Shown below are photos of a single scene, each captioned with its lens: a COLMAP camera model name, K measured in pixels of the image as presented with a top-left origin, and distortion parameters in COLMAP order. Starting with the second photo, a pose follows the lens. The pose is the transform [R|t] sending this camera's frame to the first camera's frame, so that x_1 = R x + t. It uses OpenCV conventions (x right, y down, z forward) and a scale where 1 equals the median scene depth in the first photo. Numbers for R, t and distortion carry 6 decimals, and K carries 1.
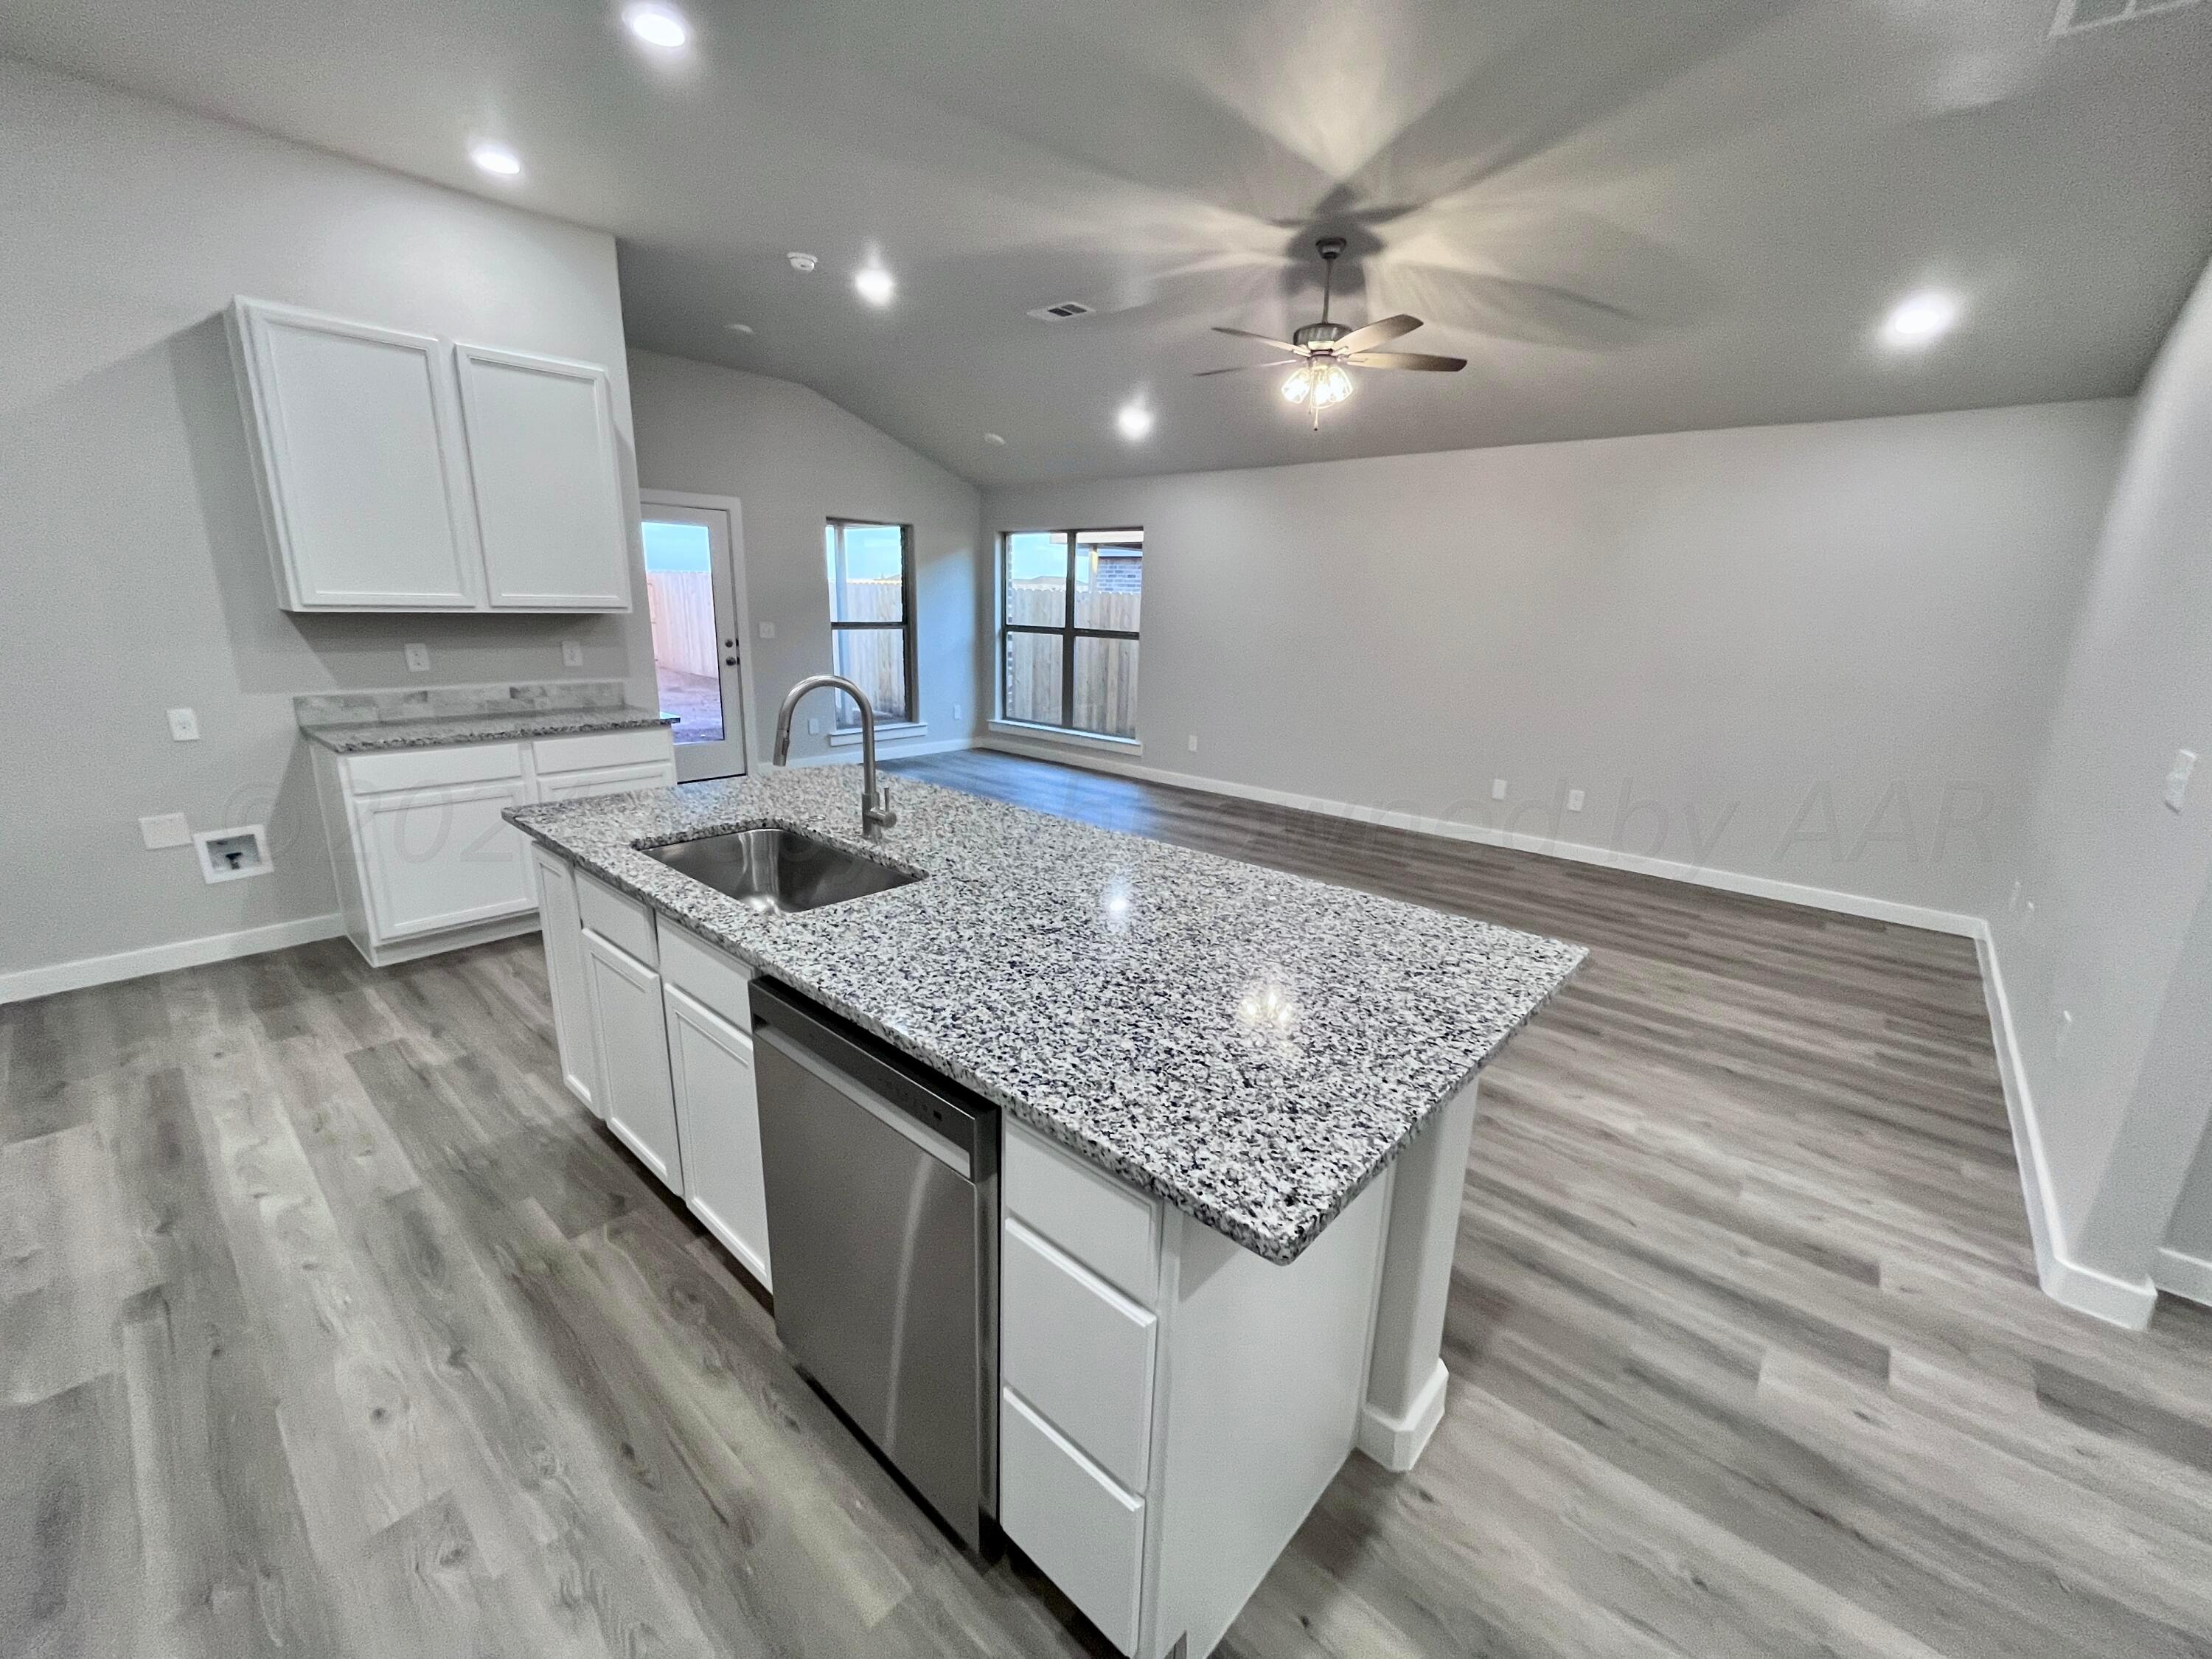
lens RADIAL K [[895.7, 0, 1101.1], [0, 895.7, 828.8], [0, 0, 1]] dist [-0.001915, -0.000030]
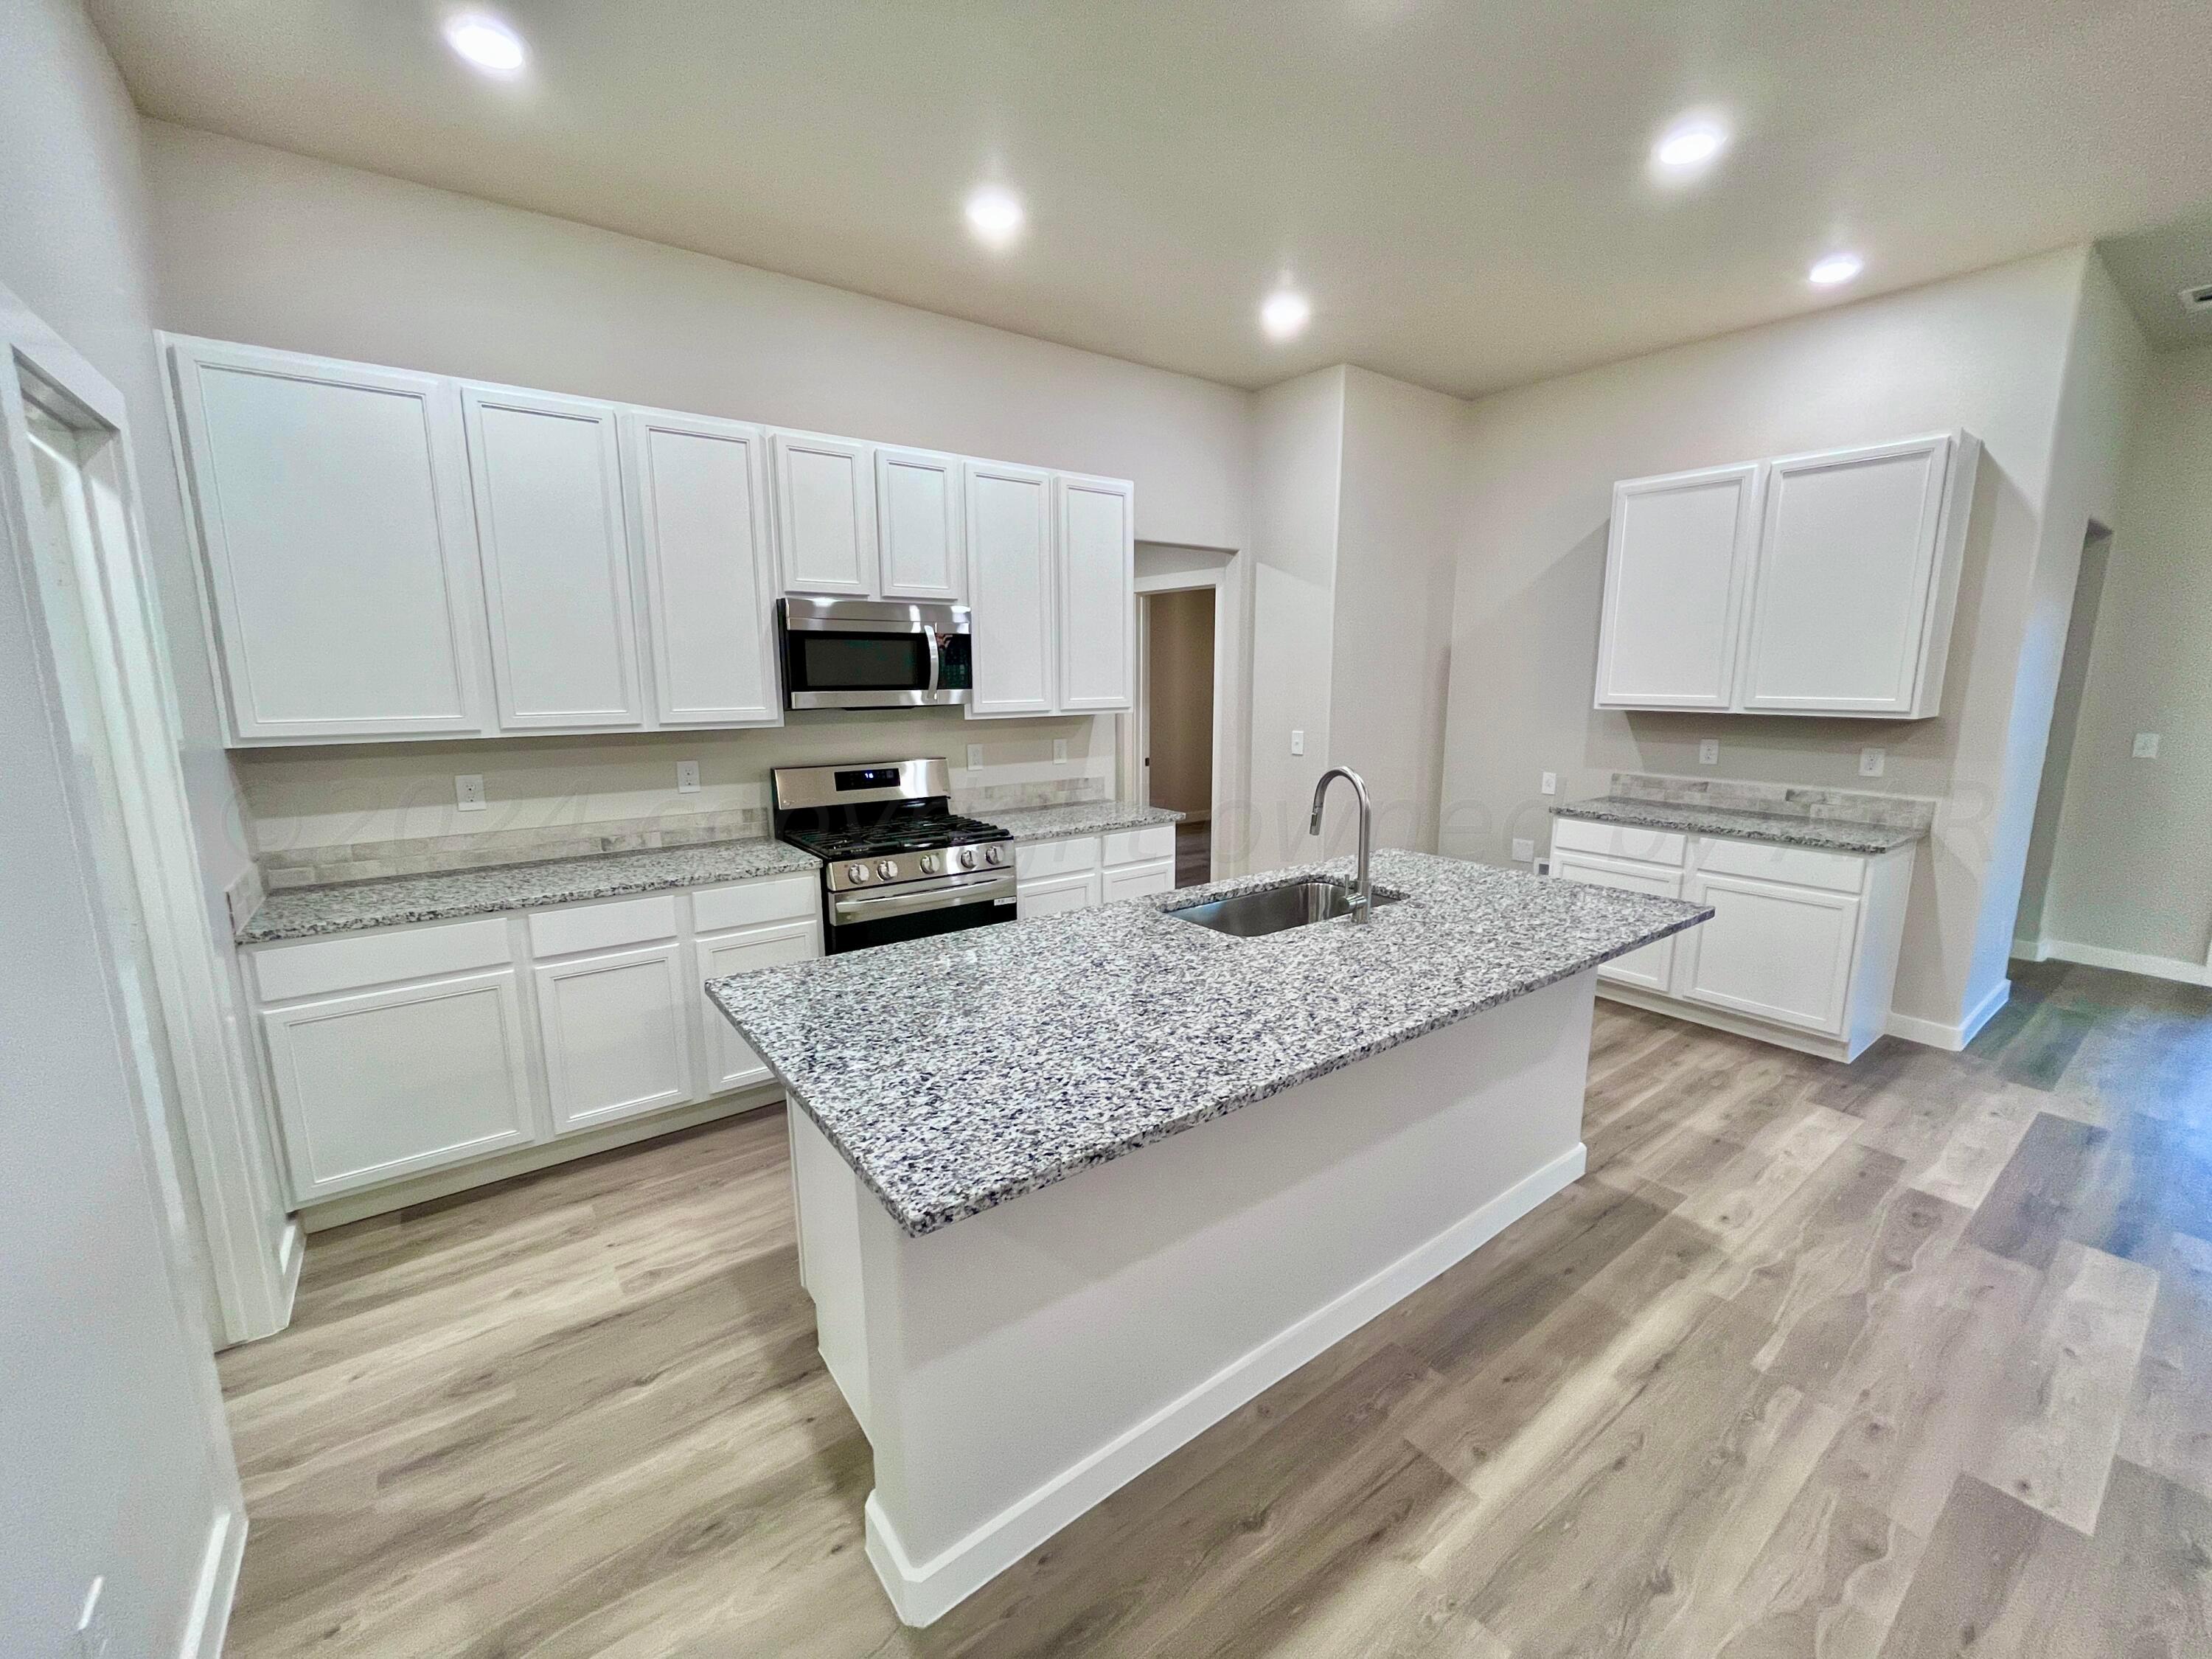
lens RADIAL K [[895.7, 0, 1101.1], [0, 895.7, 828.8], [0, 0, 1]] dist [-0.001915, -0.000030]
pose [[-0.204863, 0.145578, -0.967904, 0.459243], [-0.247873, 0.948926, 0.195188, -0.126400], [0.946885, 0.279904, -0.158315, 0.473676]]
